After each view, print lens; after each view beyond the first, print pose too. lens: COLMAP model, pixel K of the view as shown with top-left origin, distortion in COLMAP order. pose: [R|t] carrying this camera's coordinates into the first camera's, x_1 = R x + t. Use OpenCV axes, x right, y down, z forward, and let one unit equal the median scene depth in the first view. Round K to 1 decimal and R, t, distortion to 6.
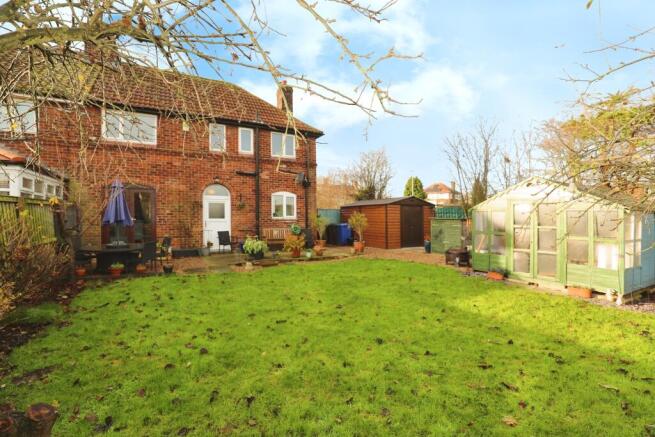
lens RADIAL K [[299.8, 0, 328.4], [0, 299.8, 217.4], [0, 0, 1]] dist [-0.027720, -0.000230]
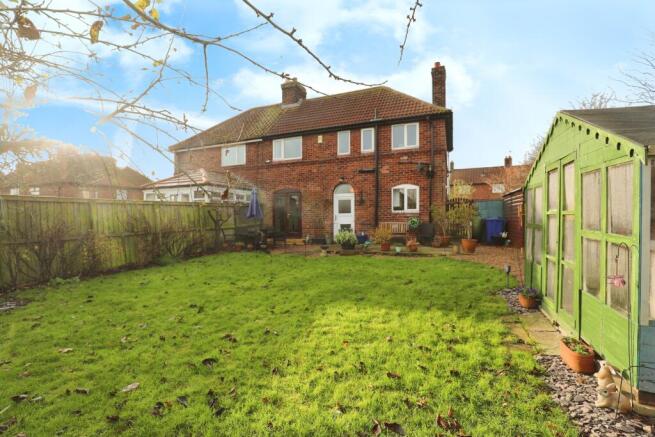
lens RADIAL K [[299.8, 0, 328.5], [0, 299.8, 222.7], [0, 0, 1]] dist [-0.027720, -0.000230]
pose [[0.637123, 0.005831, -0.770740, 0.466440], [0.013836, 0.999724, 0.019002, 0.016942], [0.770638, -0.022771, 0.636866, 0.203970]]
